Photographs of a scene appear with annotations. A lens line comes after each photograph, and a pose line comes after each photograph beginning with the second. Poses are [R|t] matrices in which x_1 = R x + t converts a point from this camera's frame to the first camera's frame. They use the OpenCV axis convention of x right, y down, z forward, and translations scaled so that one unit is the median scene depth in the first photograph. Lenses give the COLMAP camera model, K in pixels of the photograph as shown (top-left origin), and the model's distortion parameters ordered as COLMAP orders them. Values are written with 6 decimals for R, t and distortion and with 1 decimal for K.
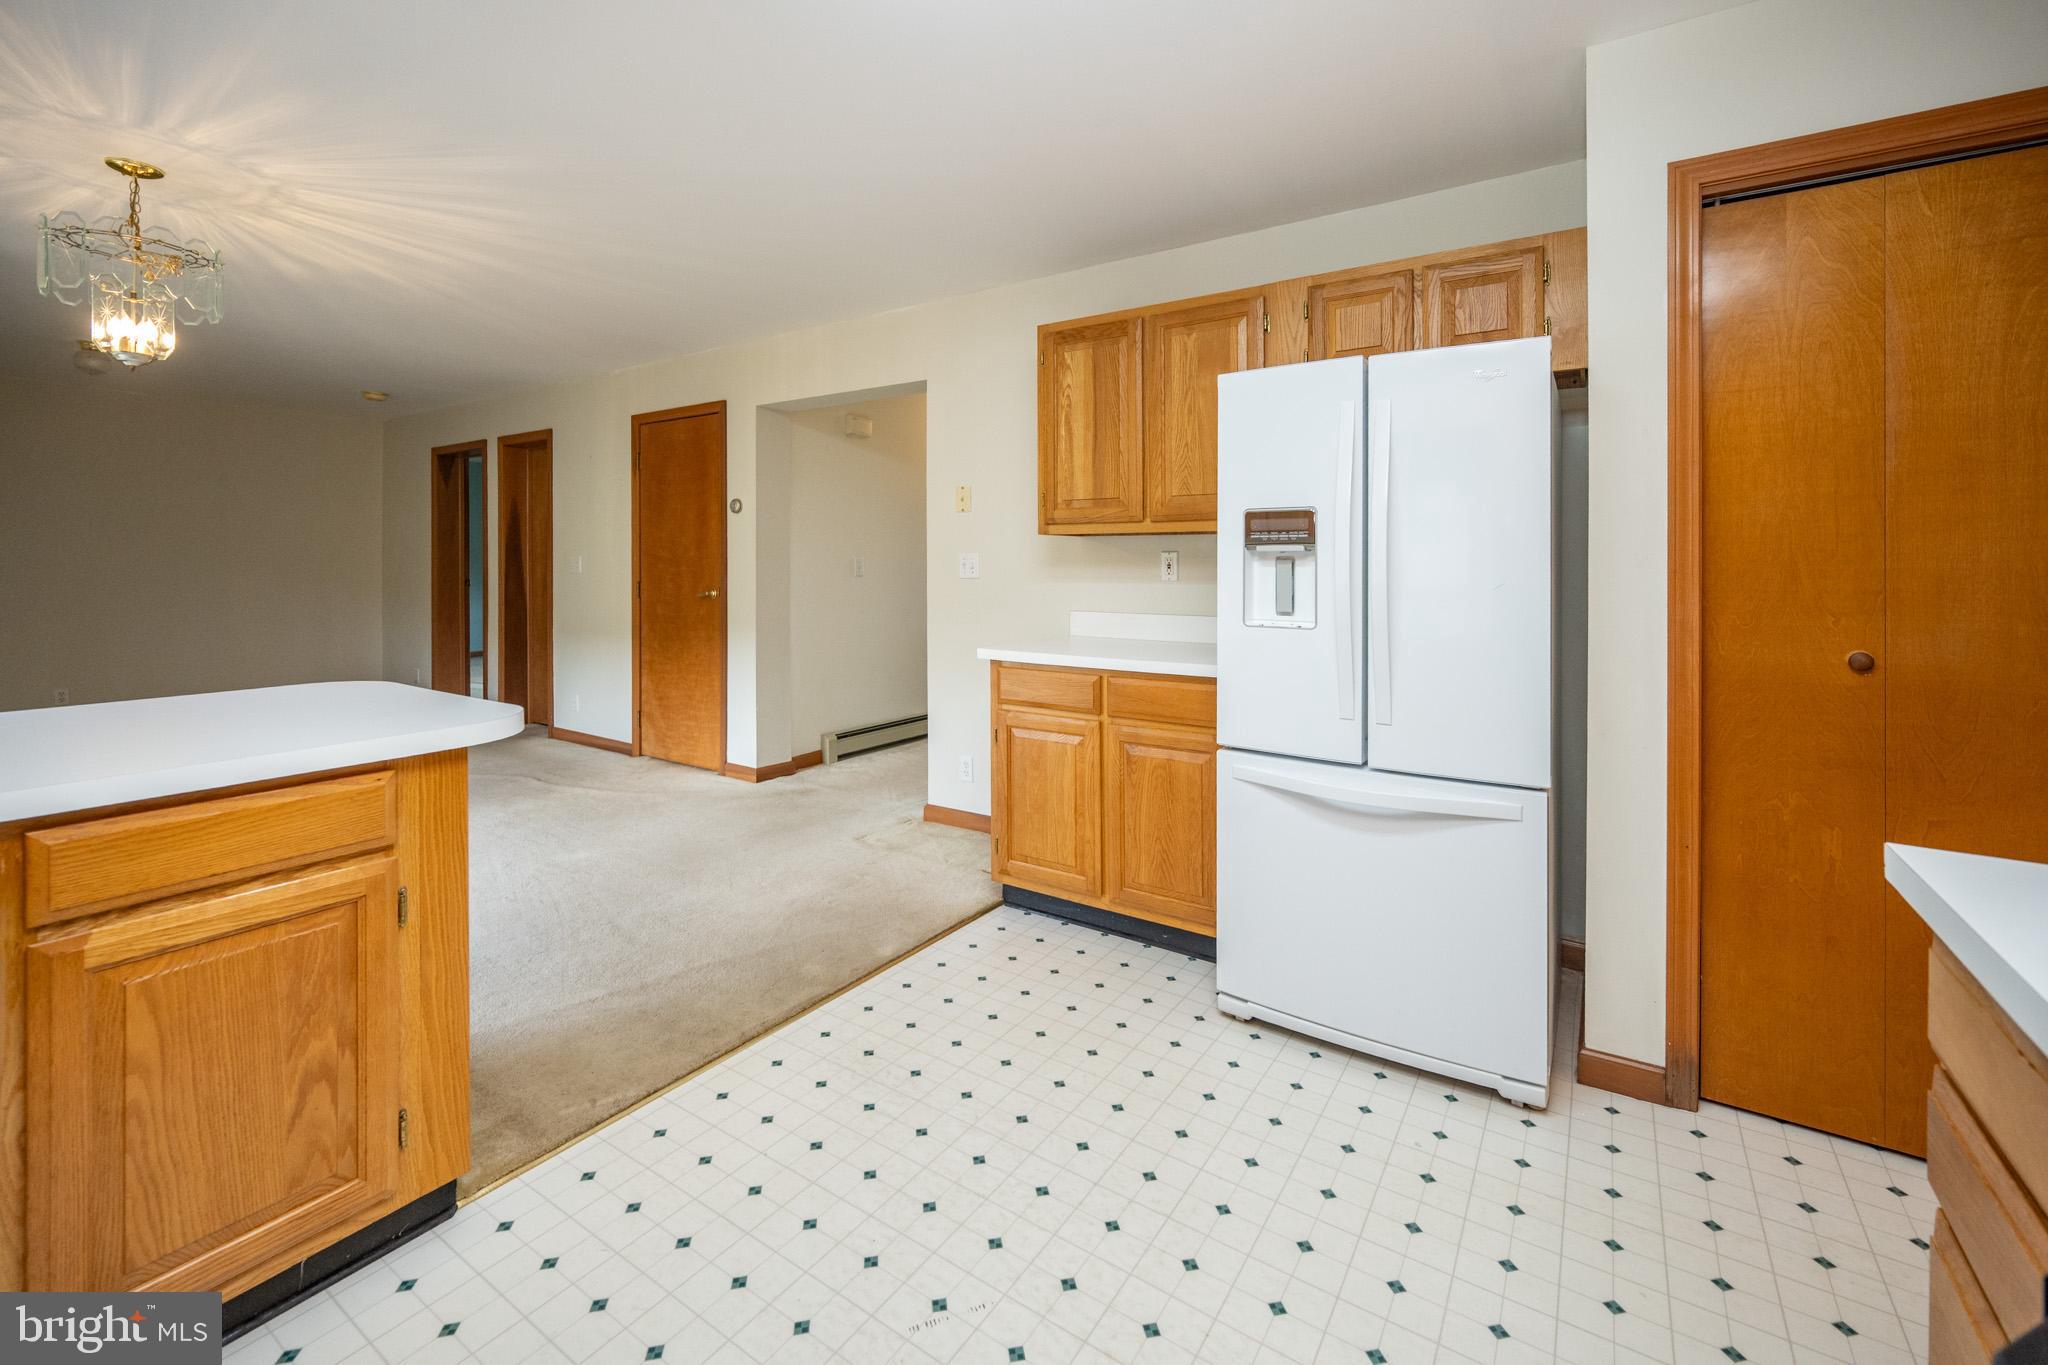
lens RADIAL K [[816.7, 0, 1031.7], [0, 816.7, 555.6], [0, 0, 1]] dist [-0.003699, 0.000626]
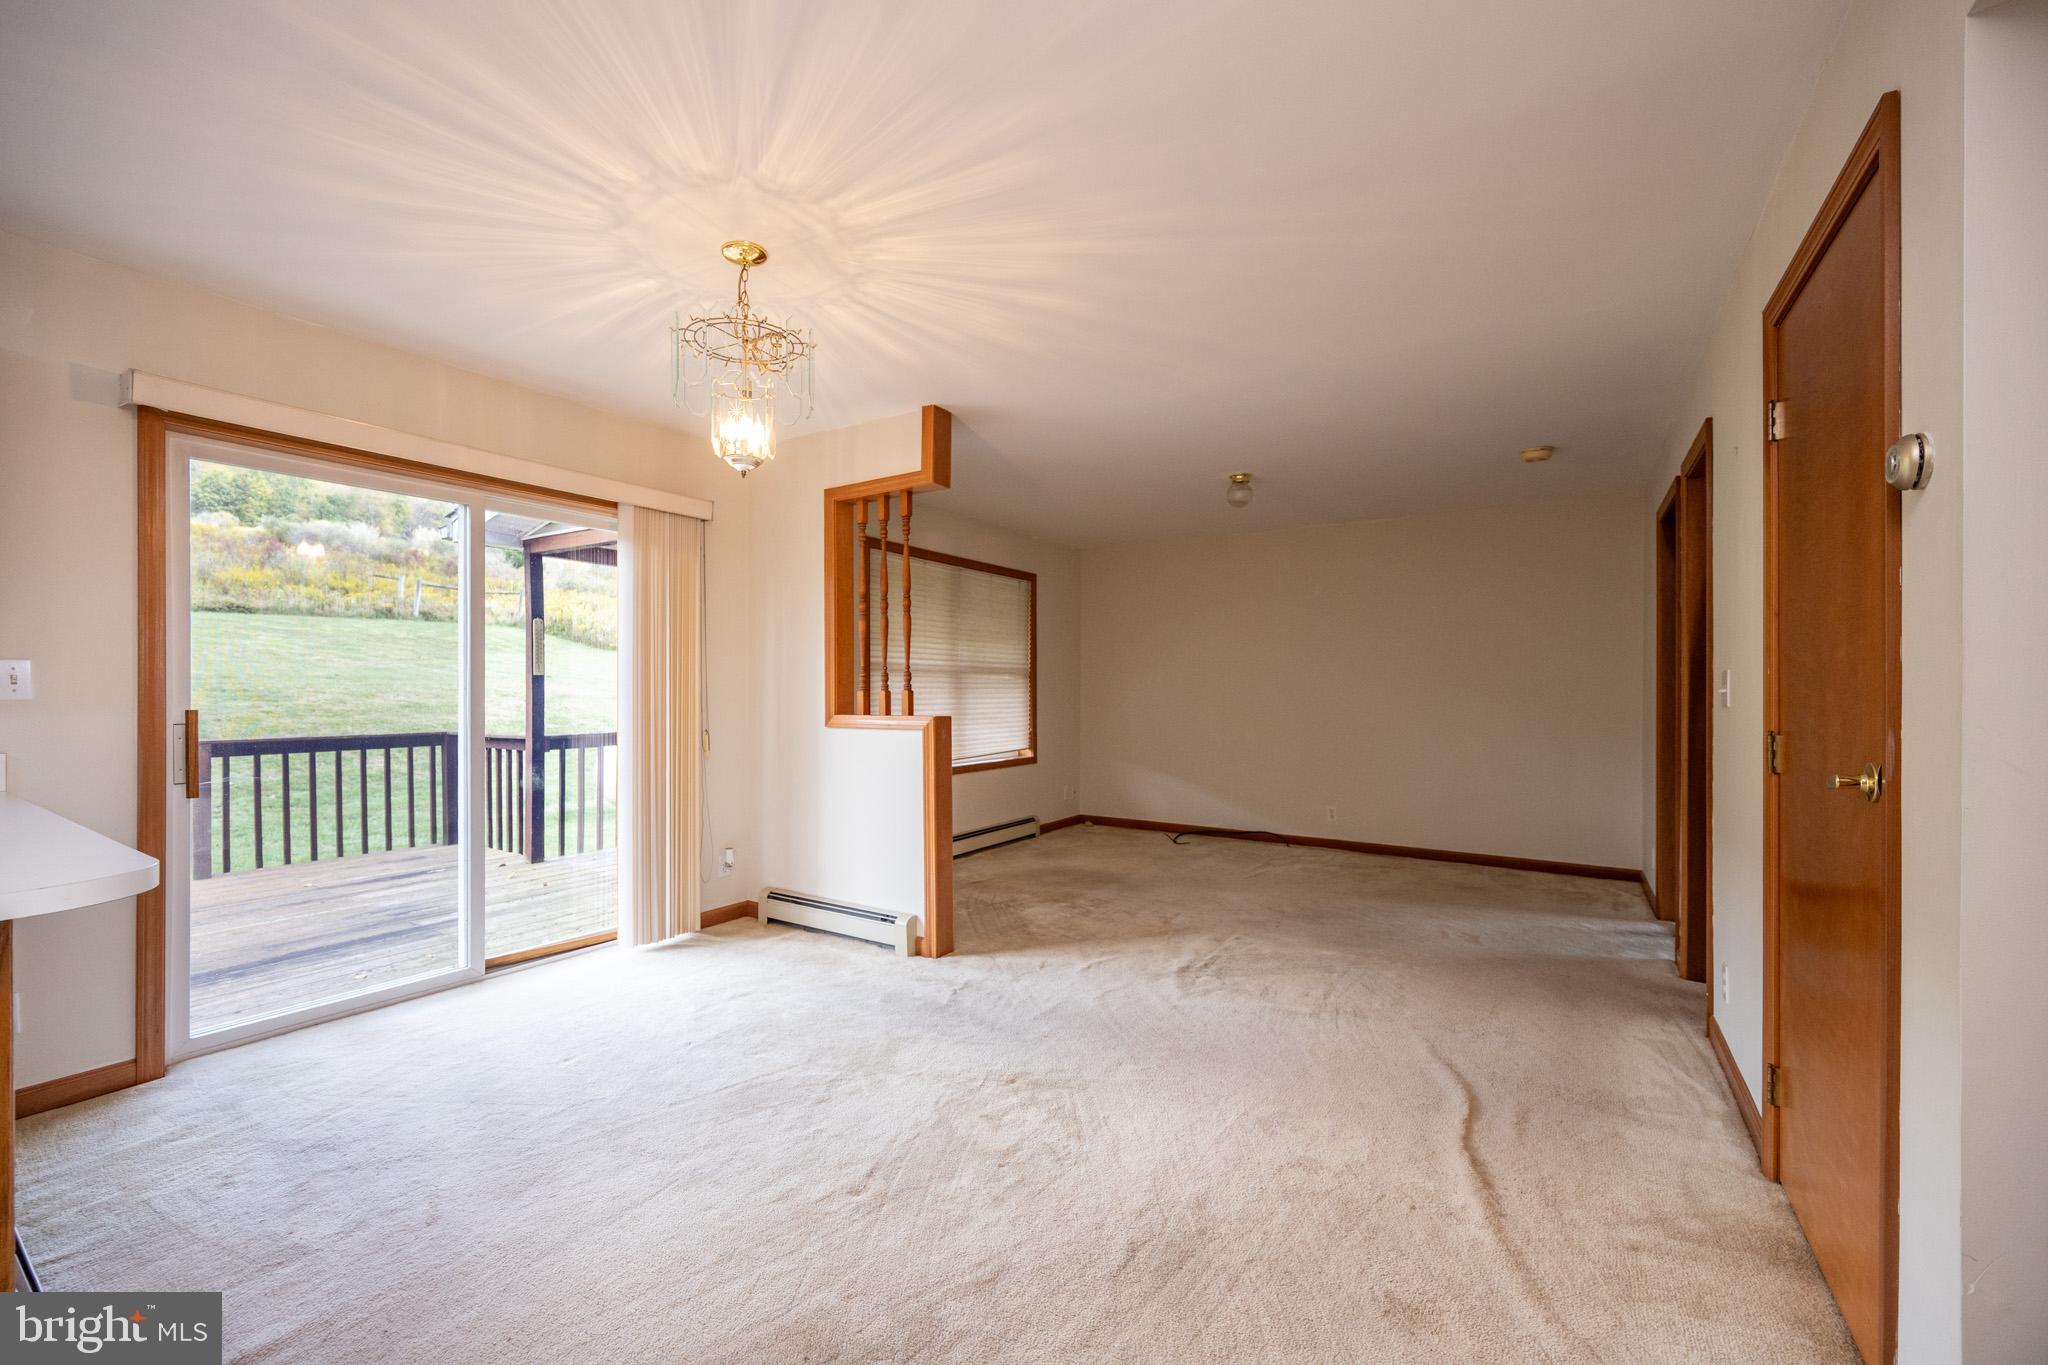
lens RADIAL K [[816.7, 0, 1000.7], [0, 816.7, 702.2], [0, 0, 1]] dist [-0.003699, 0.000626]
pose [[-0.040683, 0.015230, -0.999056, -0.090047], [0.004385, 0.999877, 0.015064, 0.010672], [0.999162, -0.003768, -0.040745, 0.682612]]
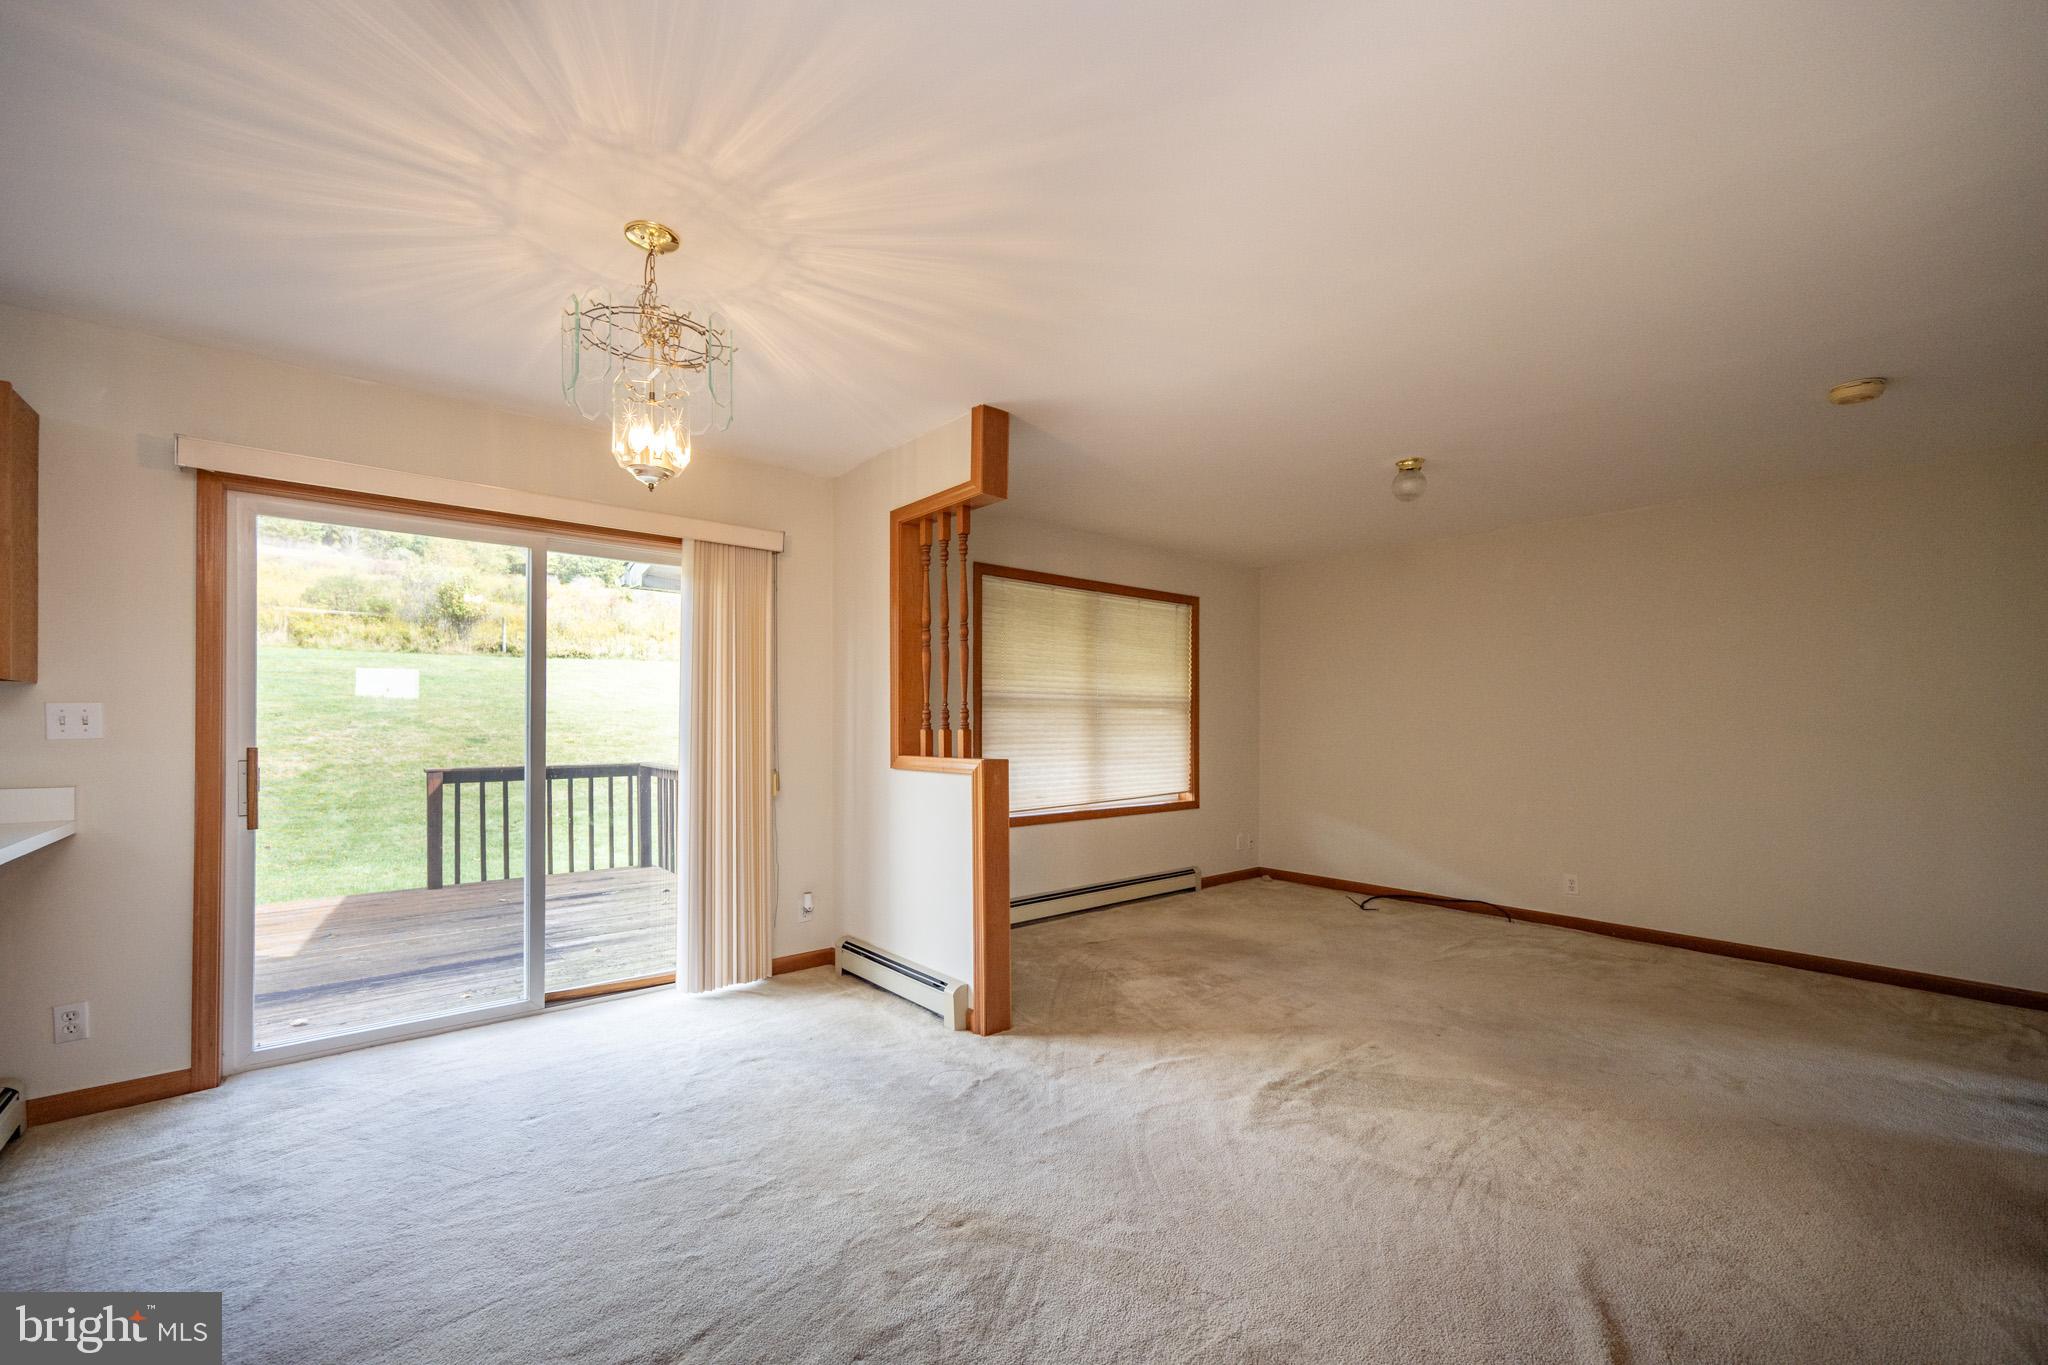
lens RADIAL K [[816.7, 0, 1025.9], [0, 816.7, 727.4], [0, 0, 1]] dist [-0.003699, 0.000626]
pose [[-0.314259, 0.005854, -0.949319, -0.221959], [0.003077, 0.999982, 0.005148, 0.005989], [0.949332, -0.001304, -0.314272, 0.827560]]
